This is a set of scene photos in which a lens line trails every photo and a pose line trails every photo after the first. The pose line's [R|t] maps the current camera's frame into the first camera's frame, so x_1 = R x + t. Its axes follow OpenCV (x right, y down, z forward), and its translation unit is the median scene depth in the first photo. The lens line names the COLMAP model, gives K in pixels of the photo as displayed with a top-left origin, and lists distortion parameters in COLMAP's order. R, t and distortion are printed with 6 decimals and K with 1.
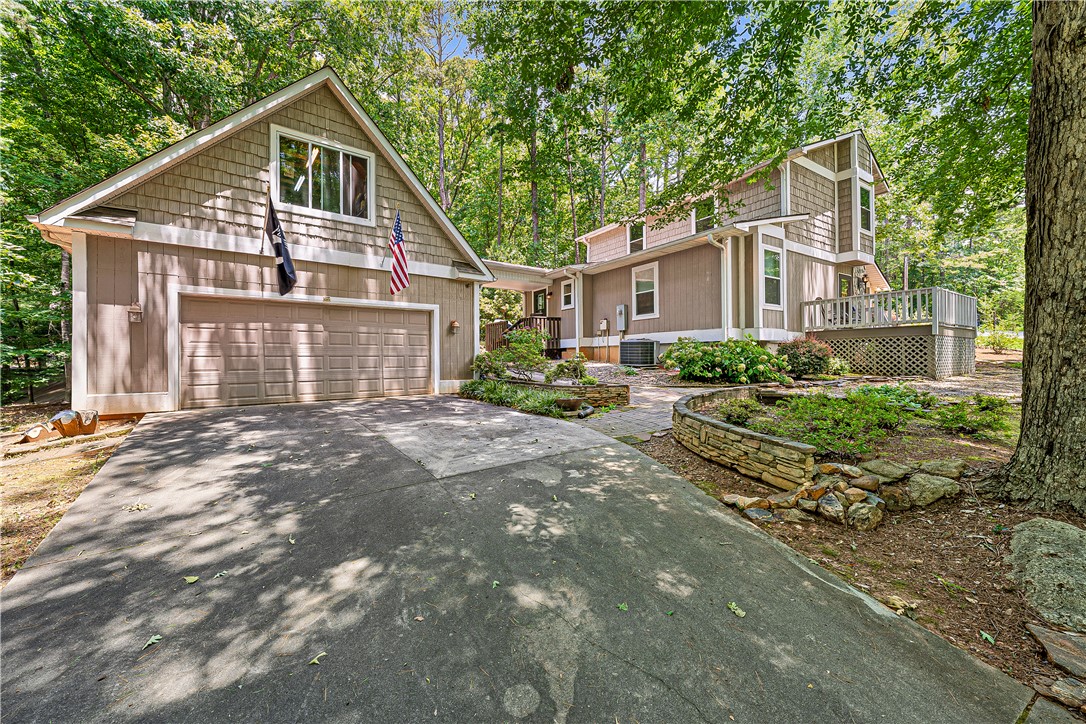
lens RADIAL K [[417.3, 0, 546.9], [0, 417.3, 361.2], [0, 0, 1]] dist [-0.000009, -0.000179]
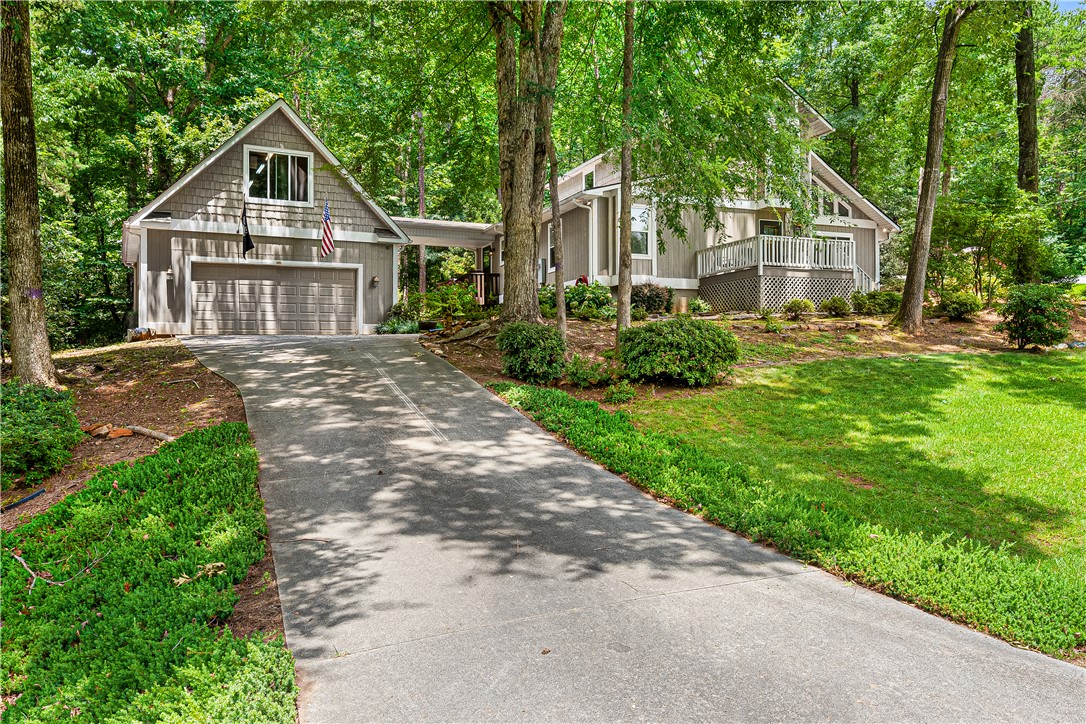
lens RADIAL K [[775.3, 0, 541.4], [0, 775.3, 358.2], [0, 0, 1]] dist [-0.006652, 0.001949]
pose [[0.984647, -0.011007, -0.174209, 0.669337], [0.008605, 0.999857, -0.014534, 0.186145], [0.174344, 0.012811, 0.984601, -1.194752]]
